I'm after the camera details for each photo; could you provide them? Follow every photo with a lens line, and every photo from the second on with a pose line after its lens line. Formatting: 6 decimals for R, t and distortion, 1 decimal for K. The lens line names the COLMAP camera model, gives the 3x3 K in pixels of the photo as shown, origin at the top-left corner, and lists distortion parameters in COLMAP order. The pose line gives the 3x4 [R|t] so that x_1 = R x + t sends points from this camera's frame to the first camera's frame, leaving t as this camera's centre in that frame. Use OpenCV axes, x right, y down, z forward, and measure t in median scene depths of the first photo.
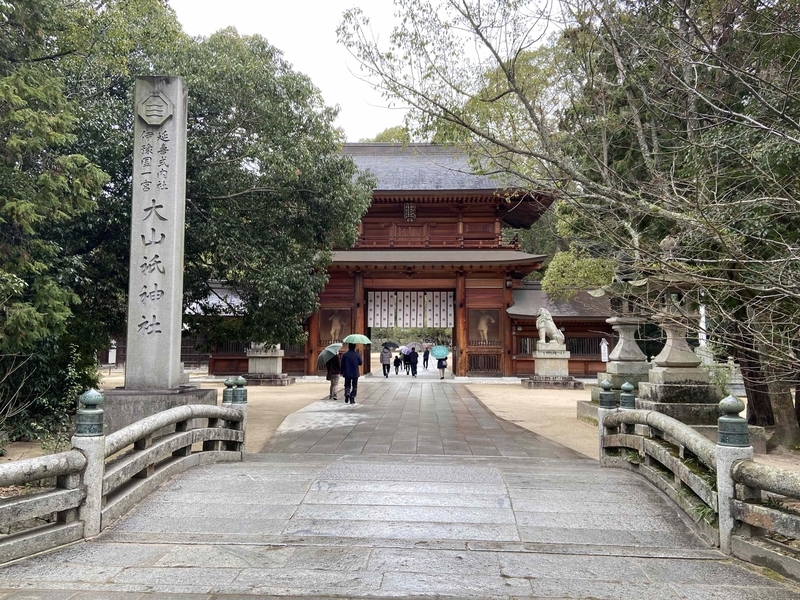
lens RADIAL K [[676.8, 0, 399.2], [0, 676.8, 299.2], [0, 0, 1]] dist [0.013248, 0.000581]
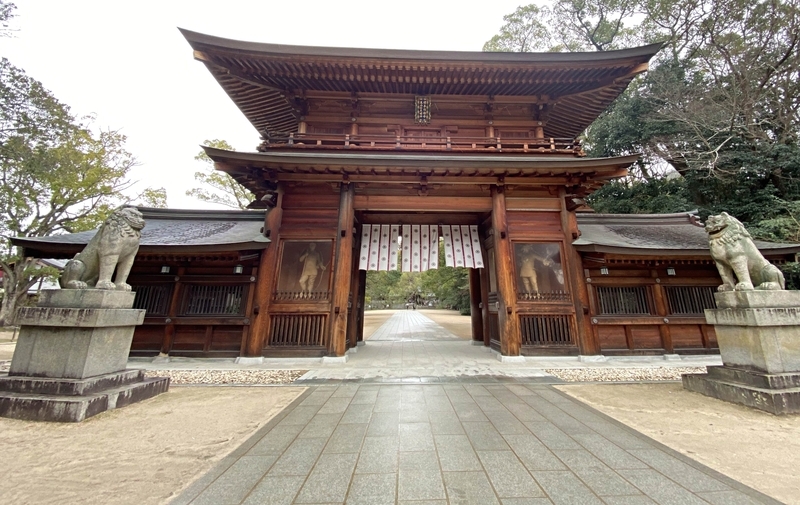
lens RADIAL K [[341.4, 0, 421.6], [0, 341.4, 191.7], [0, 0, 1]] dist [-0.002085, -0.003603]
pose [[0.996181, 0.024473, 0.083811, -0.015784], [-0.002270, 0.966850, -0.255333, 0.051886], [-0.087282, 0.254168, 0.963214, 0.680075]]
